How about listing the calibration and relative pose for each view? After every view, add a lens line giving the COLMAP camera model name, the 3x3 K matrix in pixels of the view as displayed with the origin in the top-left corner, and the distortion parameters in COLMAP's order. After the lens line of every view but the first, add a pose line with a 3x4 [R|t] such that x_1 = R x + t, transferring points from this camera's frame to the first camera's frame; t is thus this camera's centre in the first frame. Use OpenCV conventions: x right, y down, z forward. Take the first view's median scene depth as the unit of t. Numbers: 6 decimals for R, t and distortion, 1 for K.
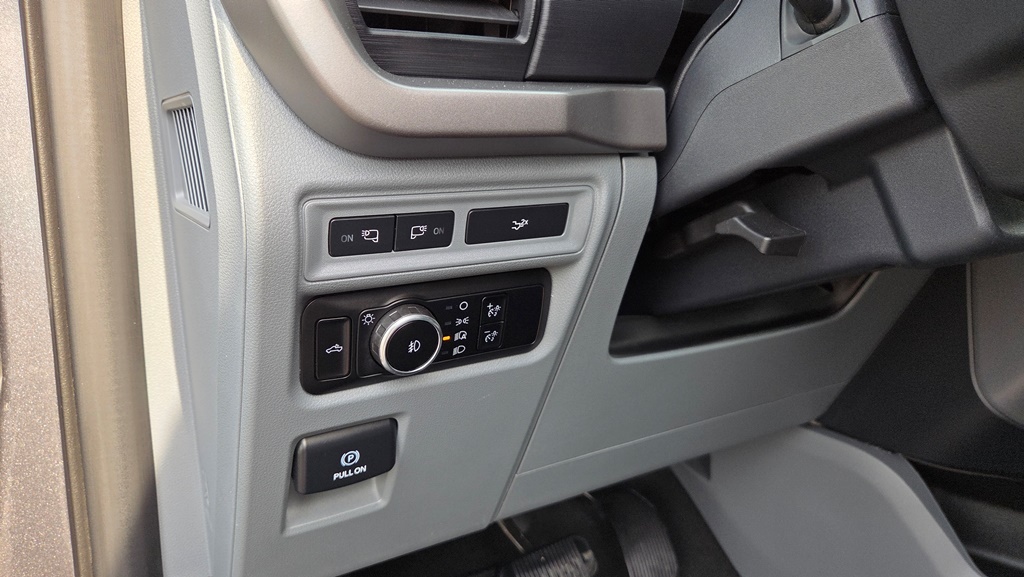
lens RADIAL K [[703.8, 0, 513.5], [0, 703.8, 285.4], [0, 0, 1]] dist [0.052240, -0.066563]
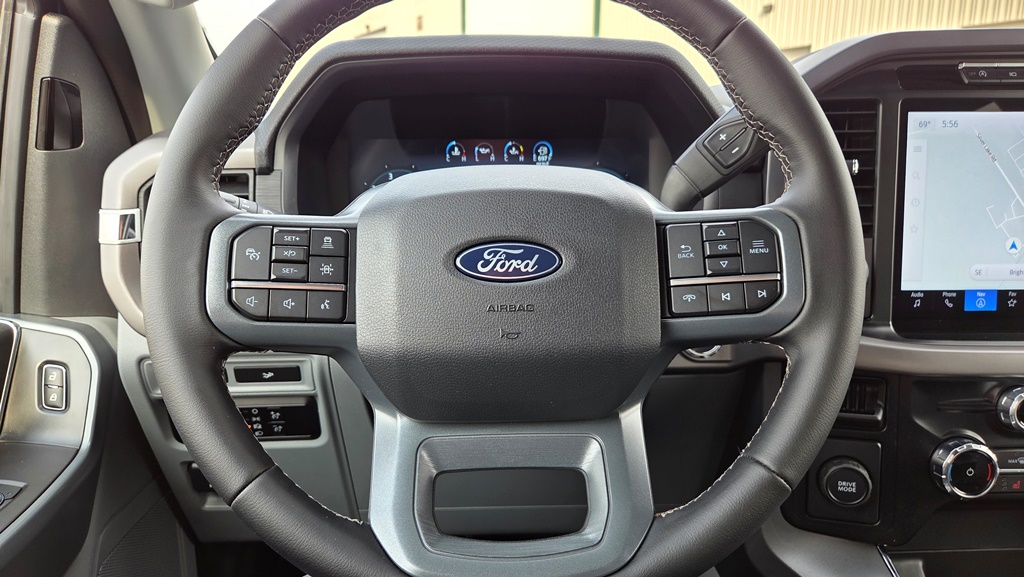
lens RADIAL K [[690.5, 0, 512.0], [0, 690.5, 288.5], [0, 0, 1]] dist [0.058936, -0.064887]
pose [[0.868240, 0.098222, -0.486325, 1.361698], [-0.097375, 0.994879, 0.027089, -0.403848], [0.486495, 0.023836, 0.873358, -0.276567]]
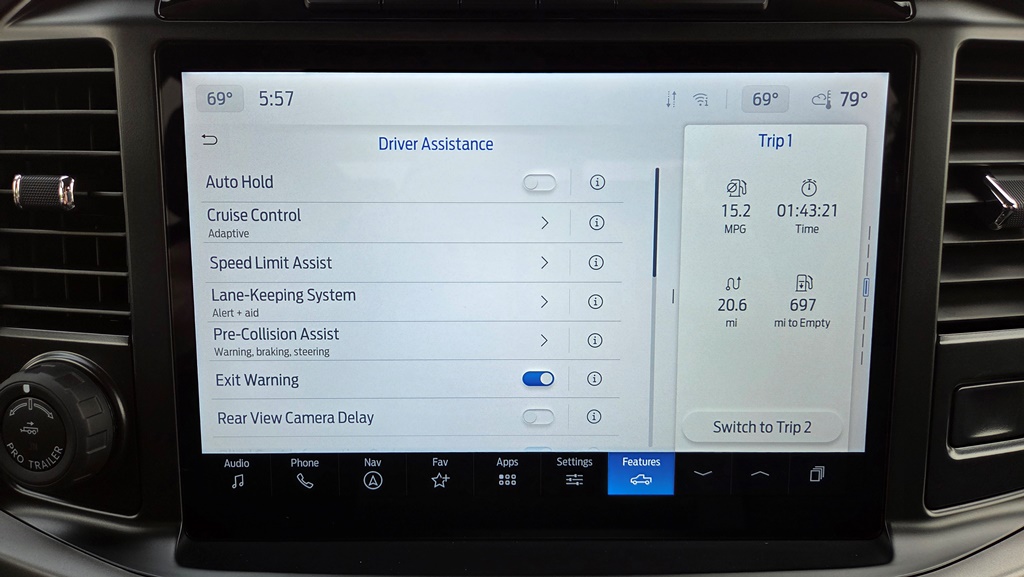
lens RADIAL K [[703.8, 0, 513.5], [0, 703.8, 285.4], [0, 0, 1]] dist [0.052240, -0.066563]
pose [[0.862382, 0.124919, -0.490604, 2.017764], [-0.102410, 0.992090, 0.072592, -0.722367], [0.495792, -0.012360, 0.868354, 1.096348]]
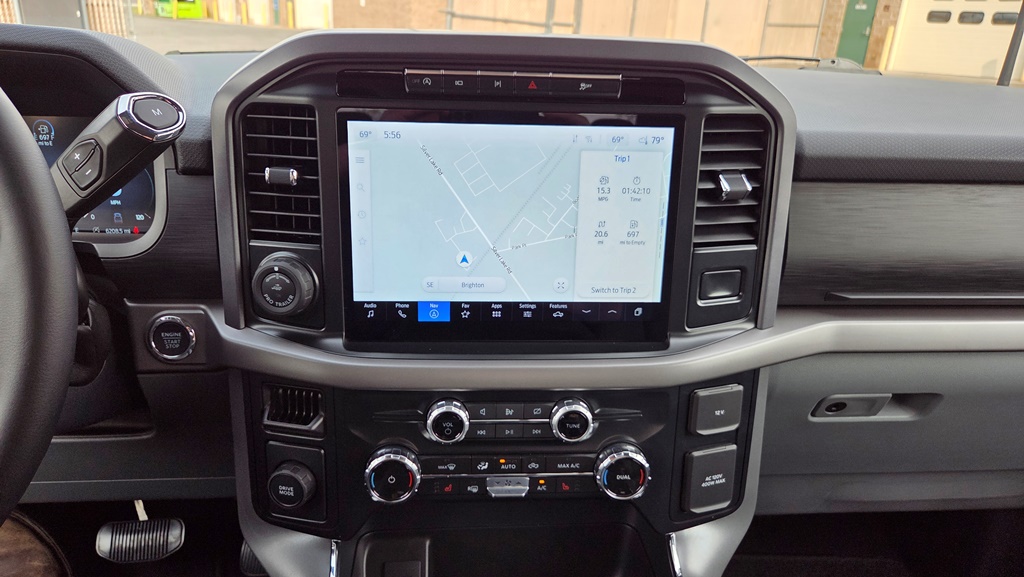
lens RADIAL K [[690.5, 0, 512.0], [0, 690.5, 288.5], [0, 0, 1]] dist [0.058936, -0.064887]
pose [[0.892717, 0.186583, -0.410174, 2.355515], [-0.121007, 0.976077, 0.180640, -0.813780], [0.434066, -0.111626, 0.893939, 0.311131]]
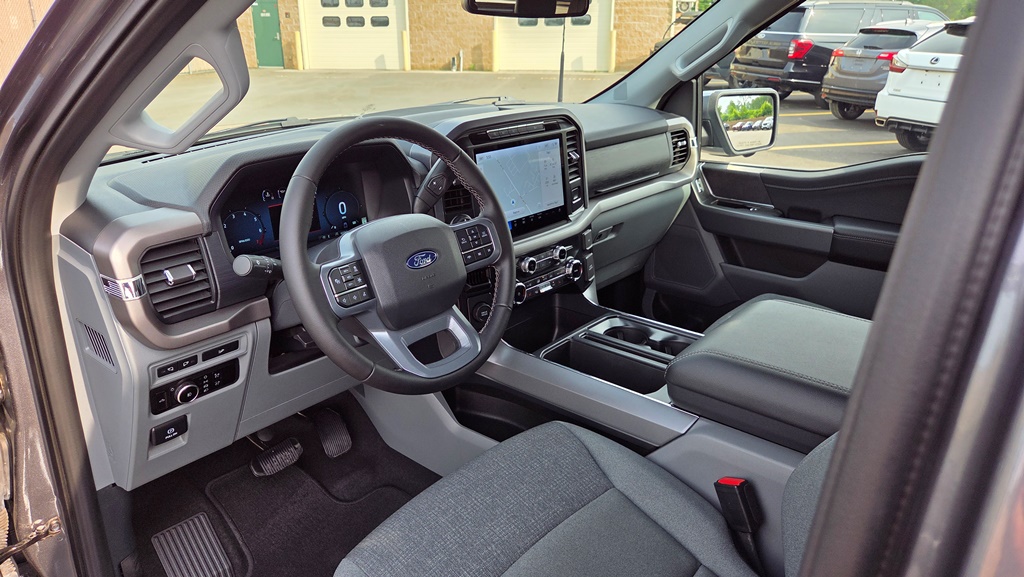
lens RADIAL K [[686.1, 0, 497.2], [0, 686.1, 276.8], [0, 0, 1]] dist [0.054277, -0.063585]
pose [[0.957702, -0.107094, 0.267092, 0.376409], [0.069853, 0.986926, 0.145252, -0.730367], [-0.279155, -0.120451, 0.952662, -2.095502]]
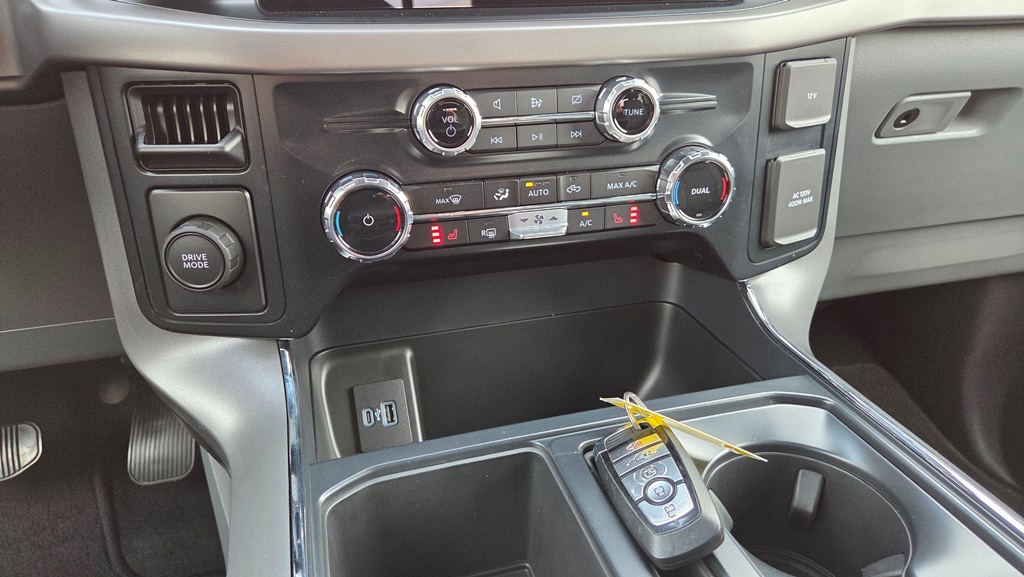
lens RADIAL K [[703.8, 0, 513.5], [0, 703.8, 285.4], [0, 0, 1]] dist [0.052240, -0.066563]
pose [[0.966424, 0.117427, -0.228553, 1.986087], [-0.055881, 0.964228, 0.259116, -0.246515], [0.250804, -0.237644, 0.938415, 0.630507]]
